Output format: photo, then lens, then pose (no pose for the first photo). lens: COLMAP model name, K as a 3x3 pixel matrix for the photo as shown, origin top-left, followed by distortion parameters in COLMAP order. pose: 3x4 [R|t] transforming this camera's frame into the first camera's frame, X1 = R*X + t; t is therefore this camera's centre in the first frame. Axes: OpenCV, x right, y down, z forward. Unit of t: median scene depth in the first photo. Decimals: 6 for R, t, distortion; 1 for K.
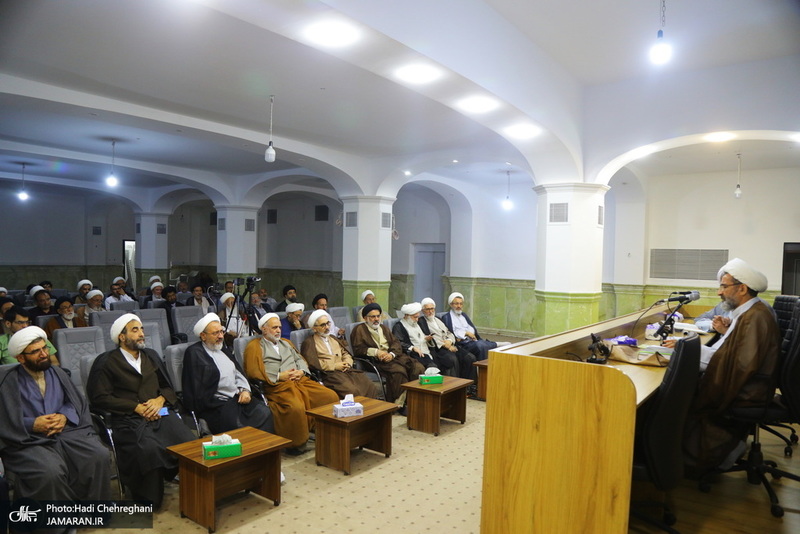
lens RADIAL K [[552.1, 0, 402.1], [0, 552.1, 274.8], [0, 0, 1]] dist [-0.100247, 0.048237]
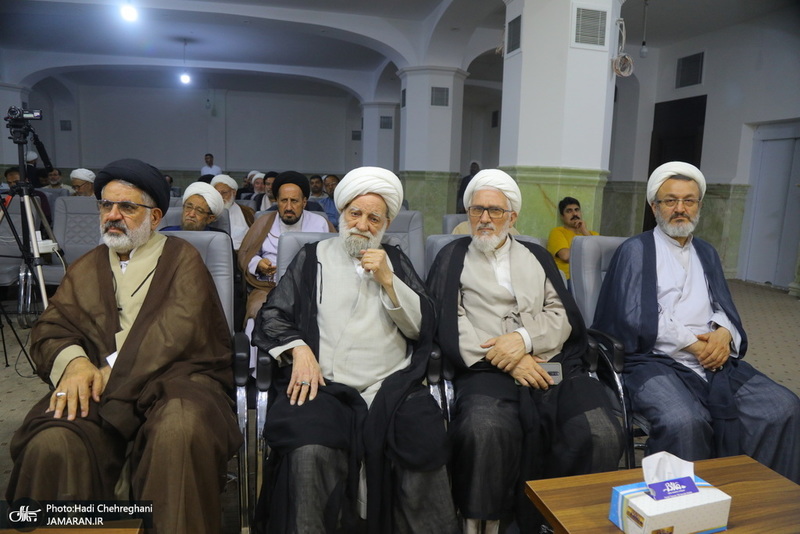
lens RADIAL K [[552.1, 0, 357.9], [0, 552.1, 287.2], [0, 0, 1]] dist [-0.100247, 0.048237]
pose [[0.751404, 0.127219, -0.647463, 0.176193], [-0.034991, 0.987539, 0.153432, 0.067841], [0.658914, -0.092634, 0.746492, 0.796537]]
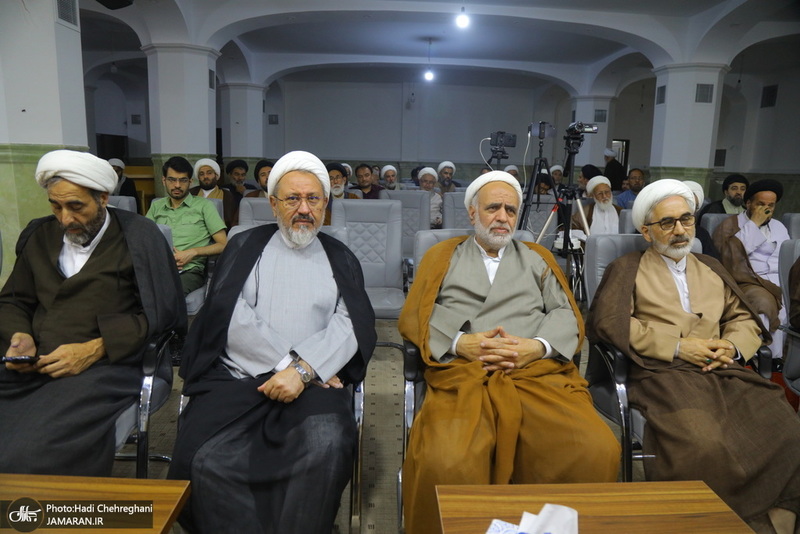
lens RADIAL K [[552.1, 0, 398.1], [0, 552.1, 264.5], [0, 0, 1]] dist [-0.100247, 0.048237]
pose [[0.628285, 0.132605, -0.766599, 0.010571], [-0.038306, 0.989444, 0.139759, 0.066575], [0.777039, -0.058443, 0.626733, 0.571938]]
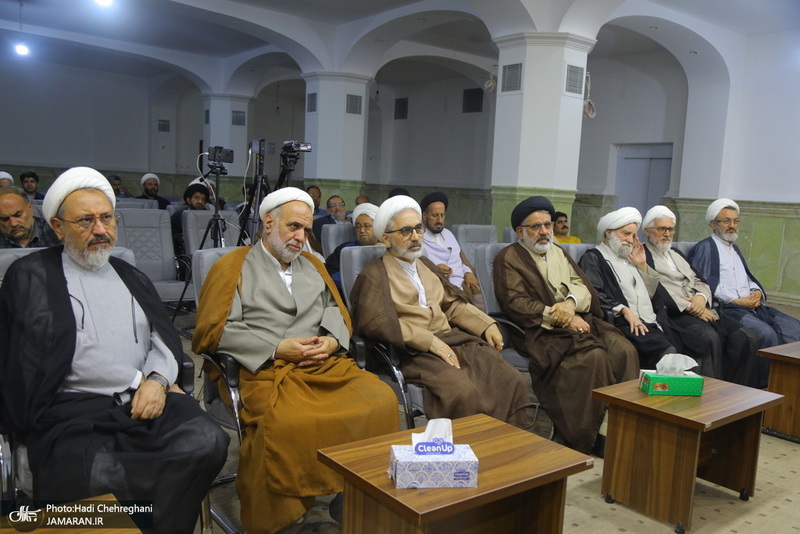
lens RADIAL K [[689.6, 0, 403.6], [0, 689.6, 275.1], [0, 0, 1]] dist [-0.015311, 0.025103]
pose [[0.965422, 0.059647, -0.253776, -0.011539], [-0.038867, 0.995526, 0.086129, 0.066848], [0.257778, -0.073287, 0.963421, 0.417296]]
